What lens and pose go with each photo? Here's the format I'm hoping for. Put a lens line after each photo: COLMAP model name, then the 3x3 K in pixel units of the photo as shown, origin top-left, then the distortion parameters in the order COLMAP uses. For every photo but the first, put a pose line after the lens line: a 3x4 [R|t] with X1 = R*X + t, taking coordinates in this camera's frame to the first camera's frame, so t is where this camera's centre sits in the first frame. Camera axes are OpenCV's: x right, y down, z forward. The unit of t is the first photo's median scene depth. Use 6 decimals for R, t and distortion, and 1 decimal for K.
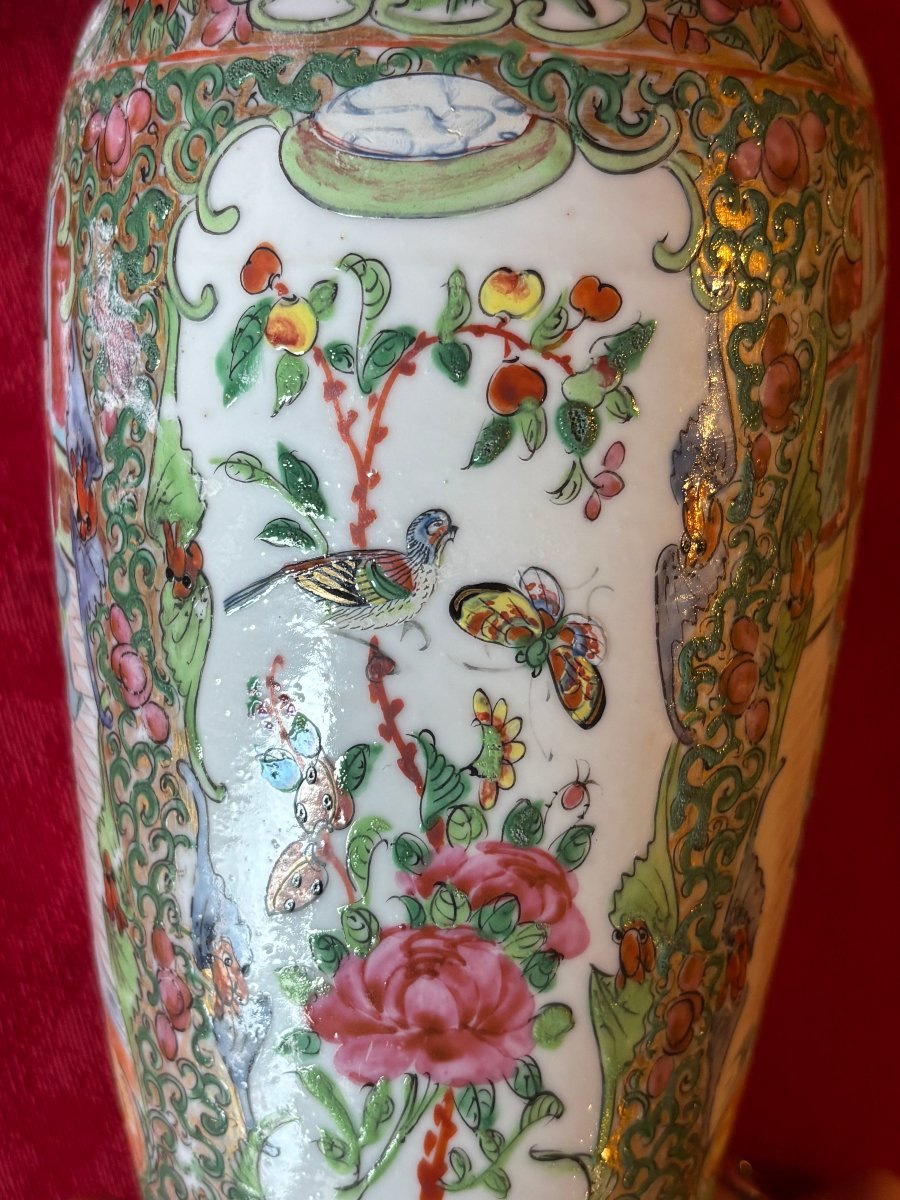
lens RADIAL K [[1850.0, 0, 450.0], [0, 1850.0, 600.0], [0, 0, 1]] dist [0.201992, -0.023926]
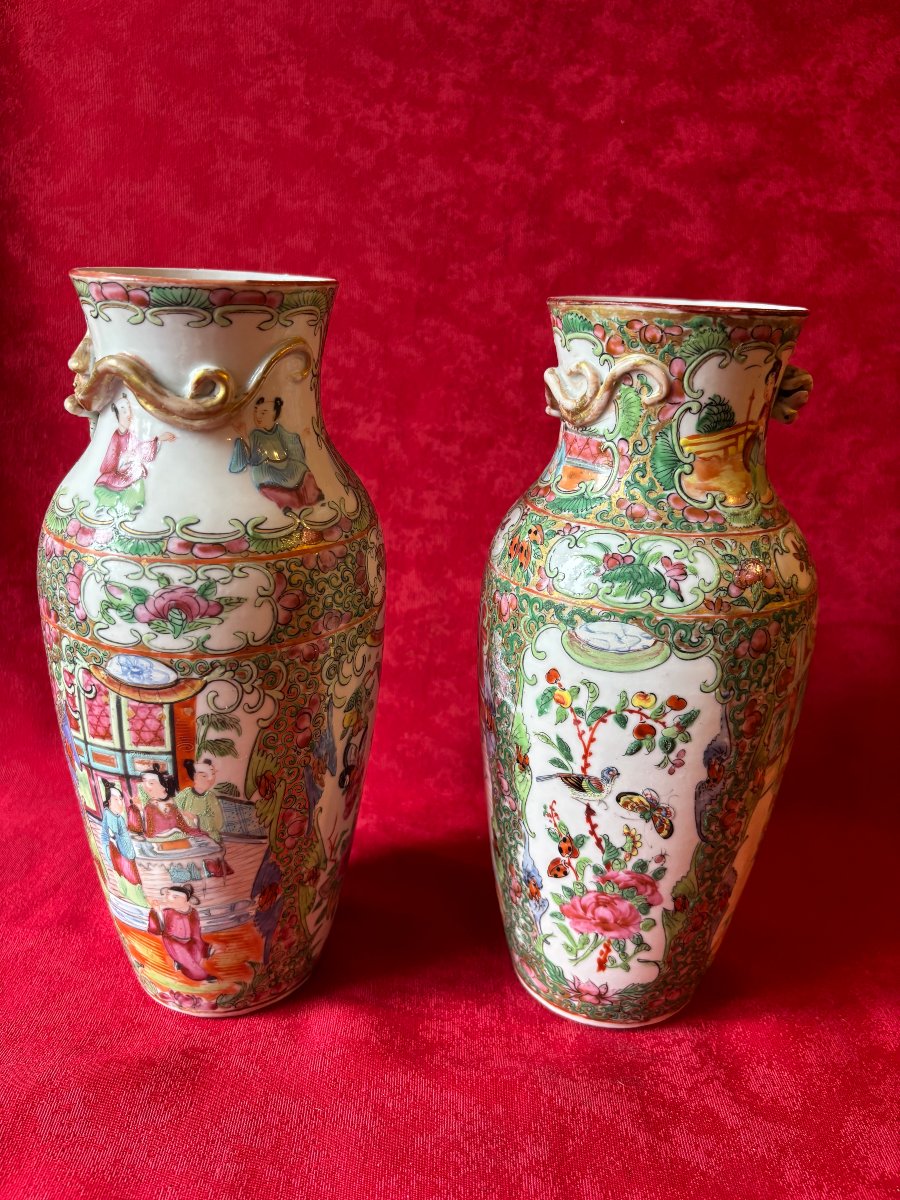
lens RADIAL K [[914.7, 0, 453.7], [0, 914.7, 604.0], [0, 0, 1]] dist [0.033303, -0.078214]
pose [[0.968337, 0.071344, -0.239234, 0.070669], [-0.012761, 0.971188, 0.237973, -0.589758], [0.249319, -0.227385, 0.941348, -0.273924]]
